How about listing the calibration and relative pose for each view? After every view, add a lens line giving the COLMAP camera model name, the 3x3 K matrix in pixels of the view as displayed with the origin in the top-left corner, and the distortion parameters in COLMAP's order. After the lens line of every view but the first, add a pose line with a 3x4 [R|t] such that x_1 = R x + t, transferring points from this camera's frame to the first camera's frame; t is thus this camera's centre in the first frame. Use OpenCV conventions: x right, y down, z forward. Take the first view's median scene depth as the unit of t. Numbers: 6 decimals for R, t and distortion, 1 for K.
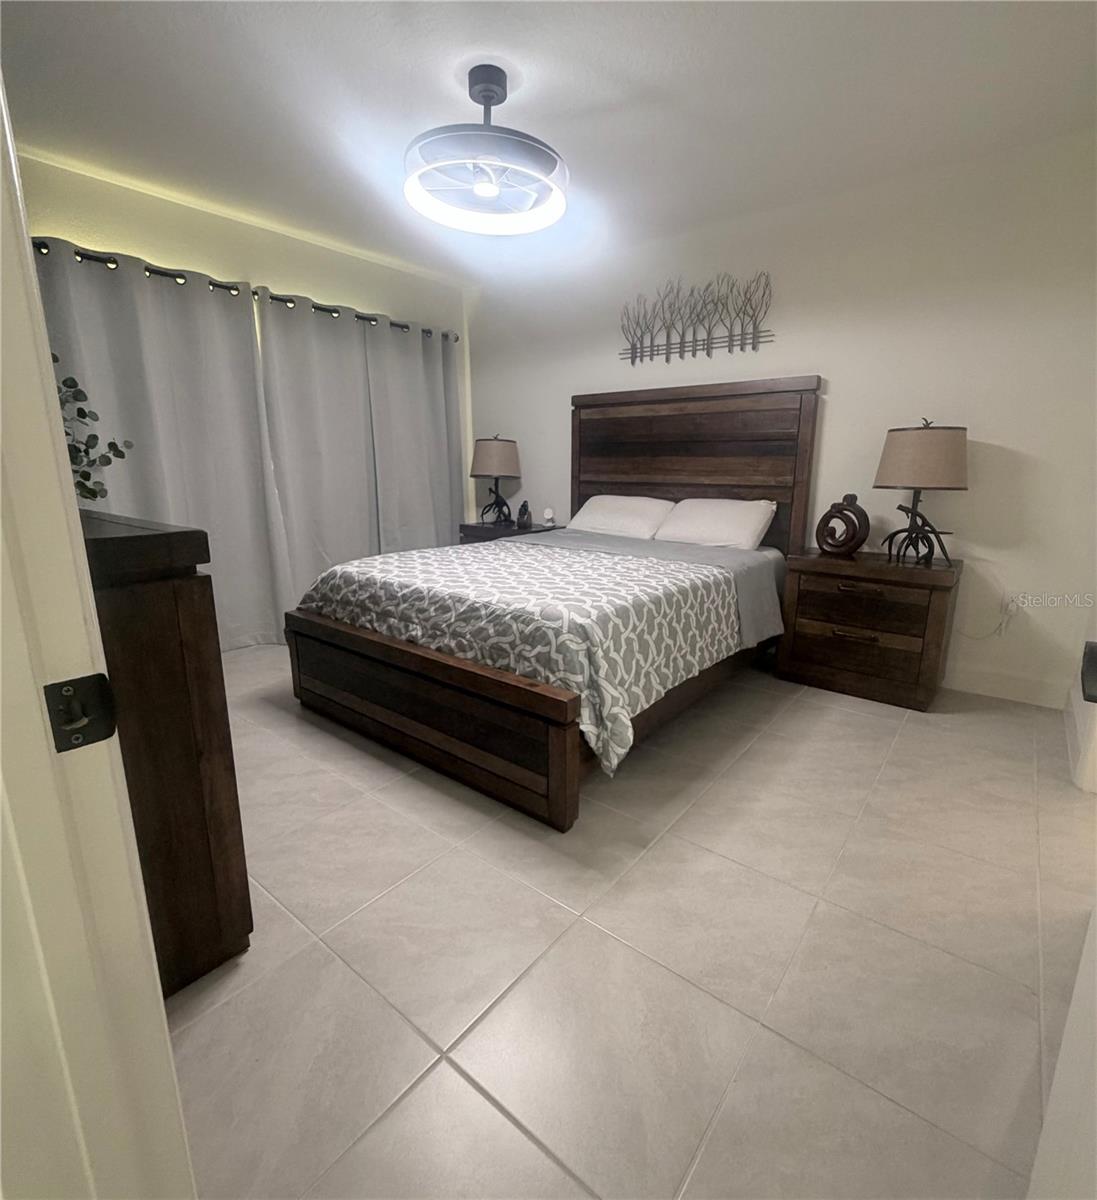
lens RADIAL K [[581.2, 0, 549.2], [0, 581.2, 596.8], [0, 0, 1]] dist [-0.001108, -0.000787]
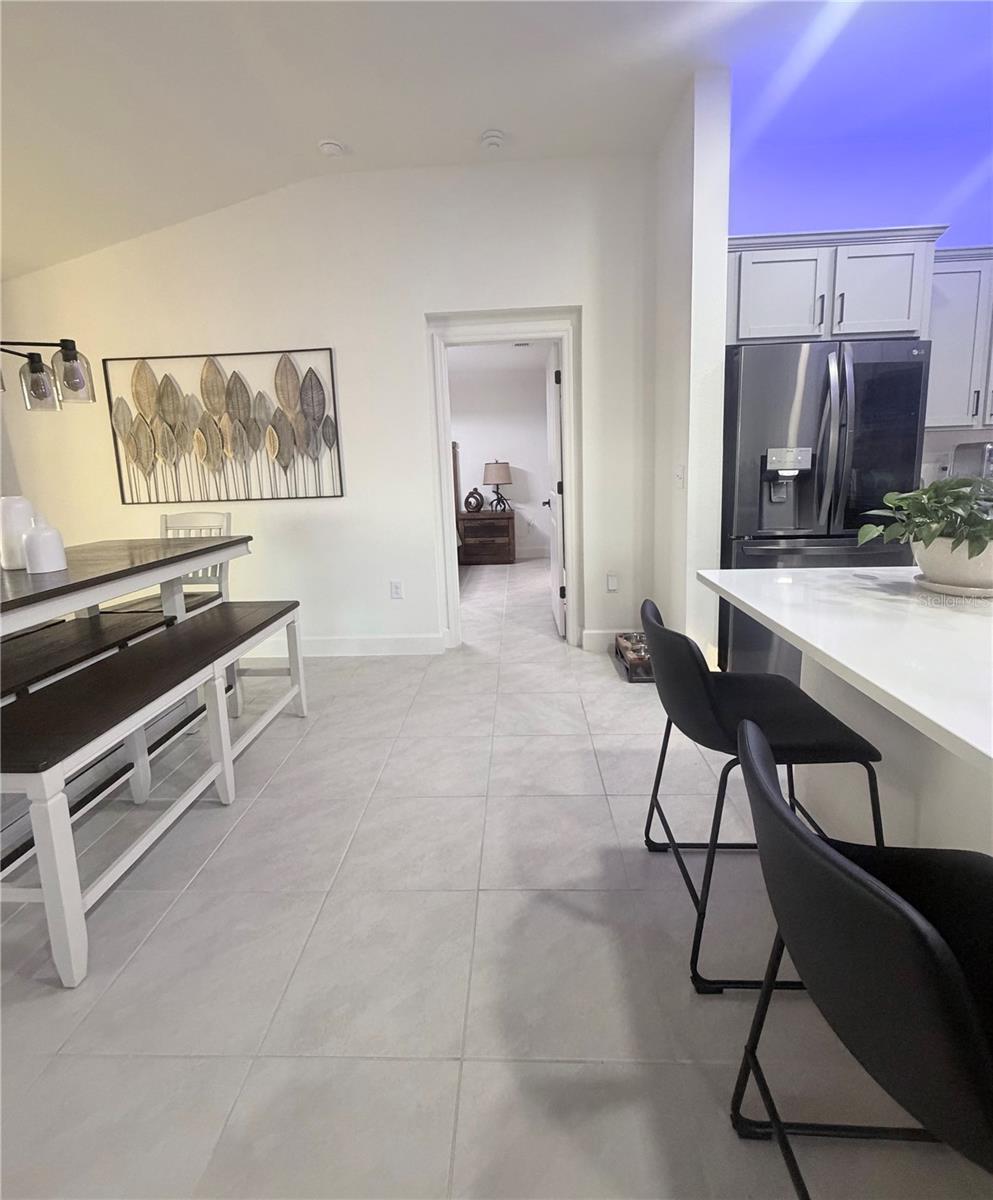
lens RADIAL K [[534.8, 0, 491.8], [0, 534.8, 543.6], [0, 0, 1]] dist [0.000854, 0.000182]
pose [[0.808218, -0.114348, 0.577674, -0.809749], [0.159507, 0.986804, -0.027831, 0.142607], [-0.566869, 0.114637, 0.815793, -0.930806]]
